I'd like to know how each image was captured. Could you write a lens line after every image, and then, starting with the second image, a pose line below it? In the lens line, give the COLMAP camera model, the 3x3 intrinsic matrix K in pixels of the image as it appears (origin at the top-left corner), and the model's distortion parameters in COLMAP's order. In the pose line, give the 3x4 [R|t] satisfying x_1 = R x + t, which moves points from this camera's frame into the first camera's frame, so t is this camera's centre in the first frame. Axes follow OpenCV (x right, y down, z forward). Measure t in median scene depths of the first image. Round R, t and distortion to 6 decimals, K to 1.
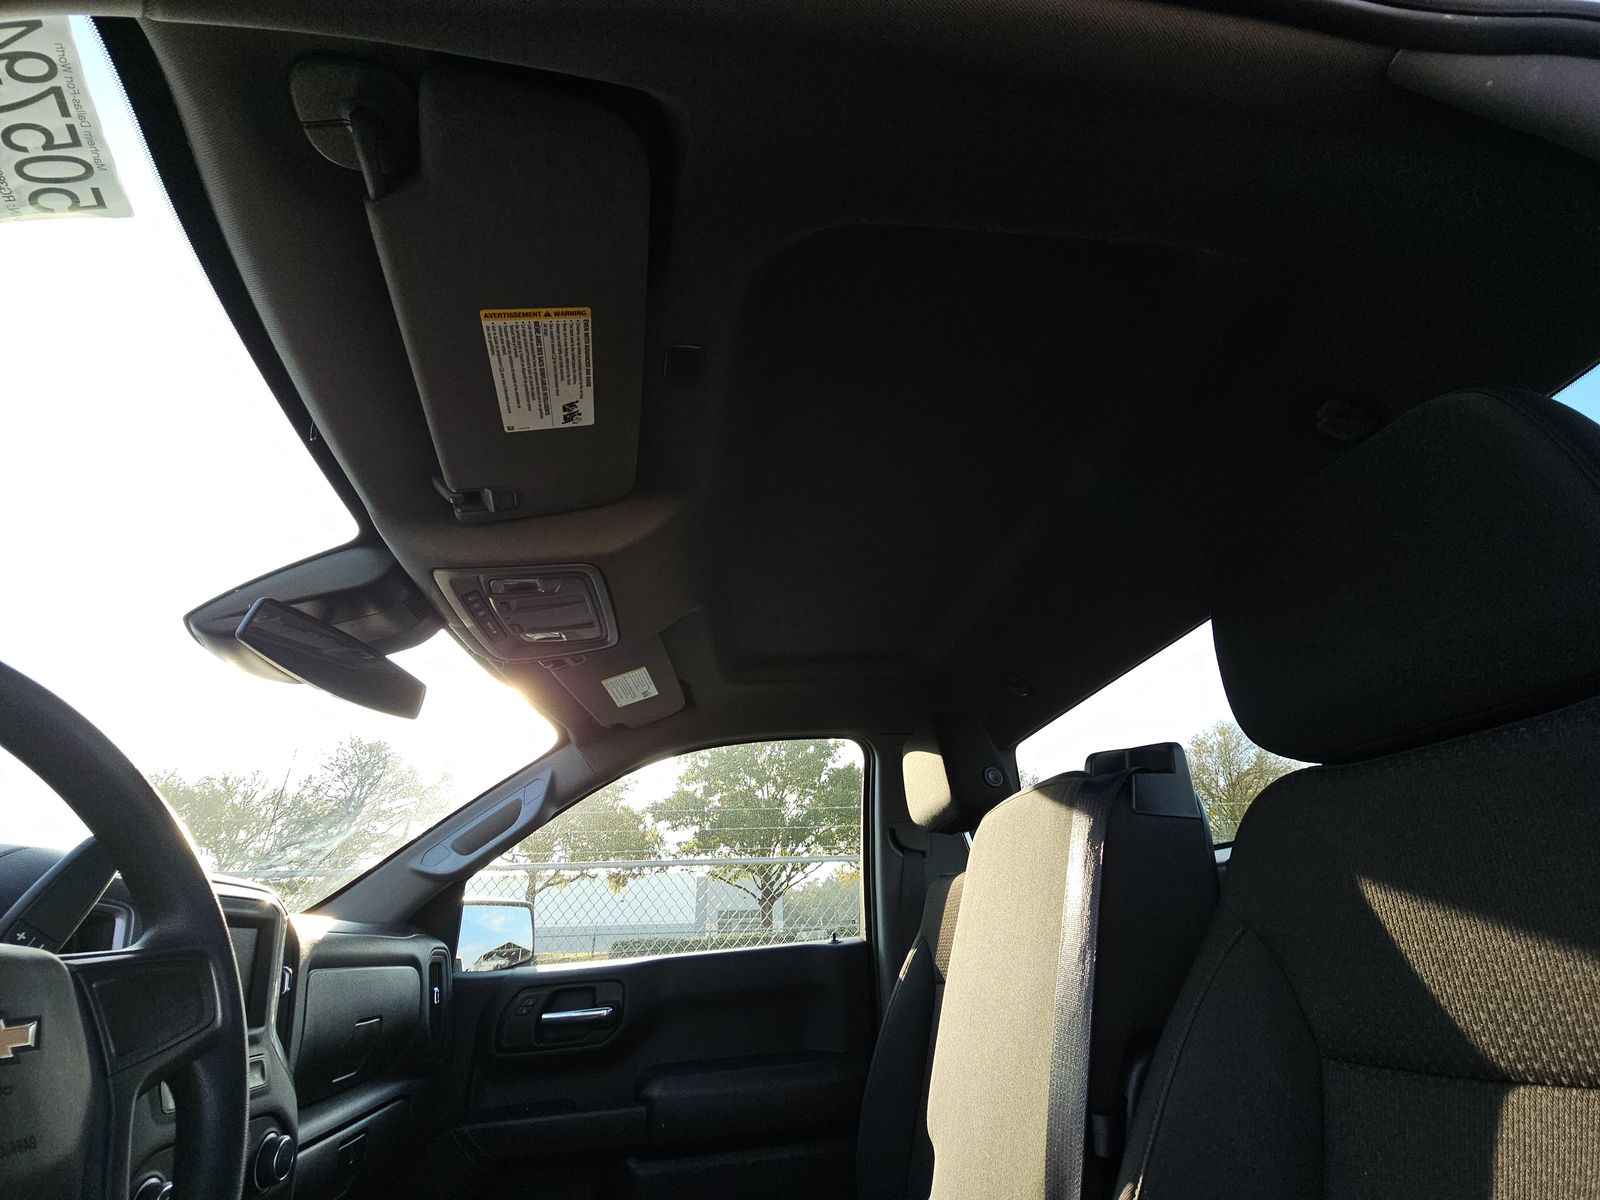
lens RADIAL K [[653.0, 0, 805.5], [0, 653.0, 595.6], [0, 0, 1]] dist [0.004210, -0.004950]
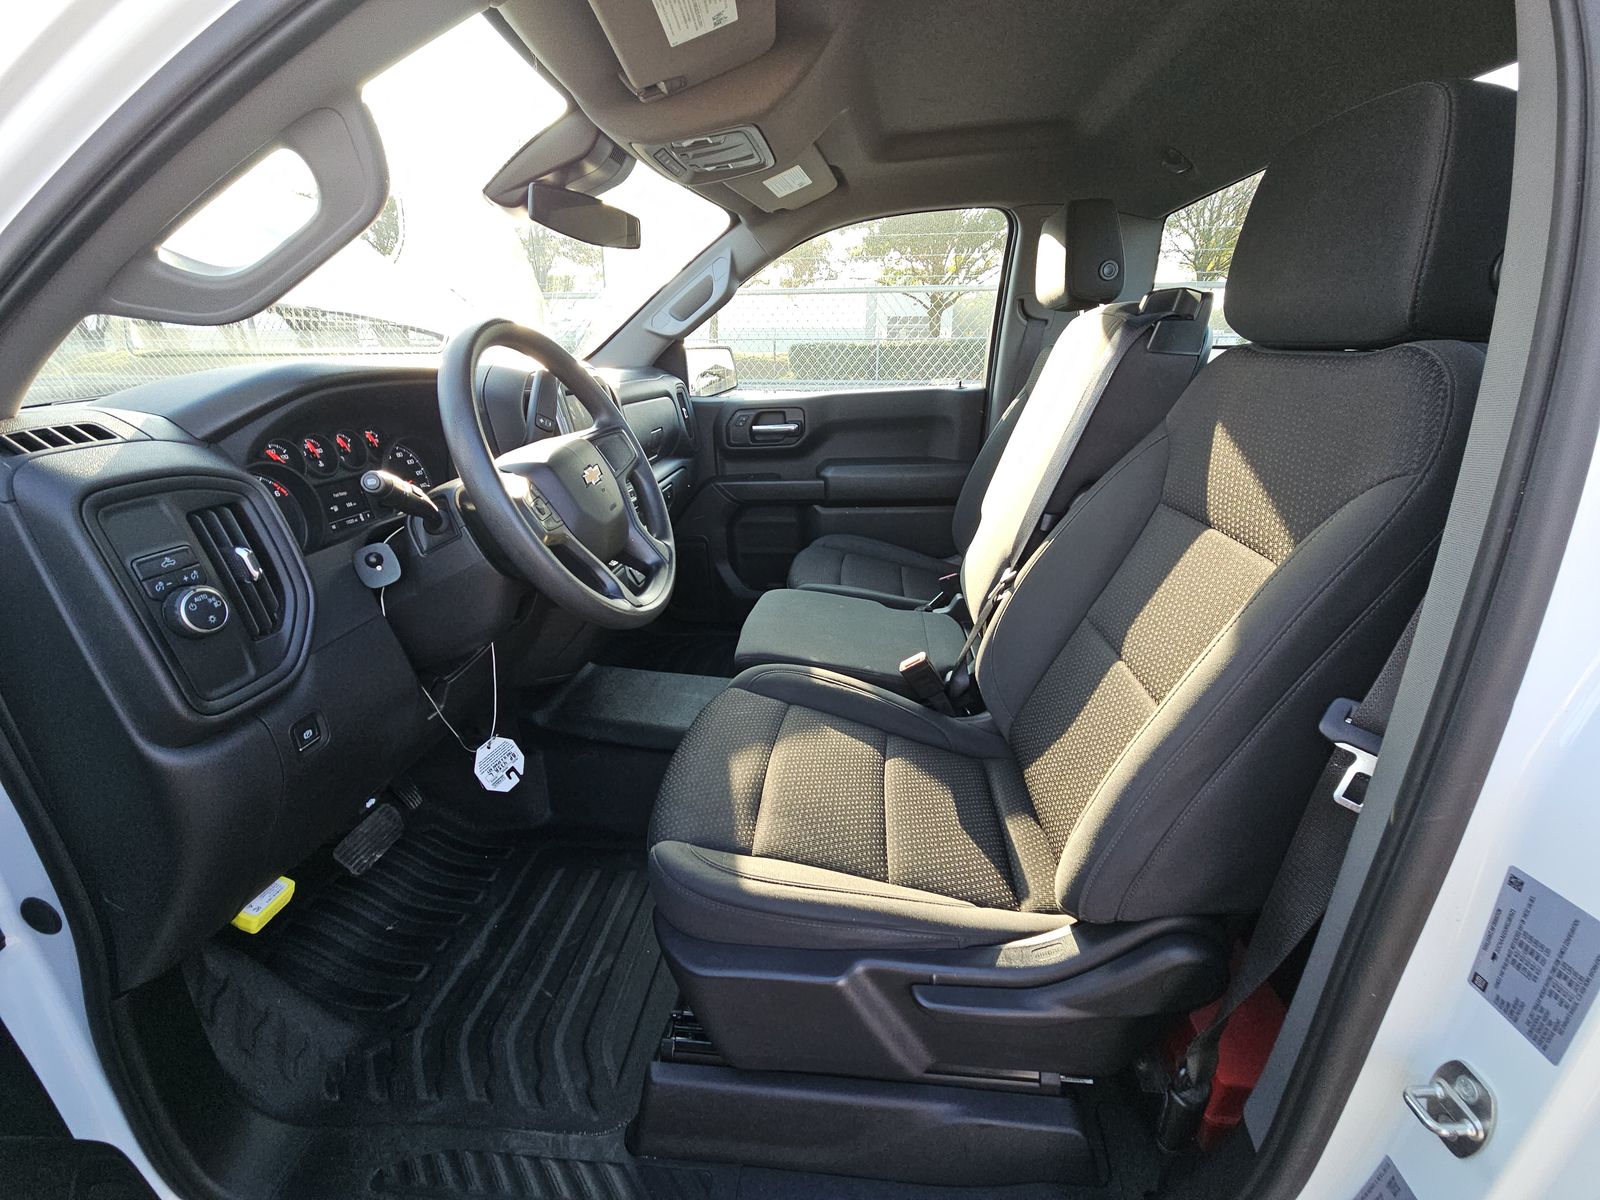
lens RADIAL K [[653.0, 0, 795.6], [0, 653.0, 606.5], [0, 0, 1]] dist [0.004210, -0.004950]
pose [[0.969031, 0.115397, -0.218317, 0.069167], [0.092287, 0.650797, 0.753622, -0.214021], [0.229046, -0.750431, 0.619993, -0.221729]]
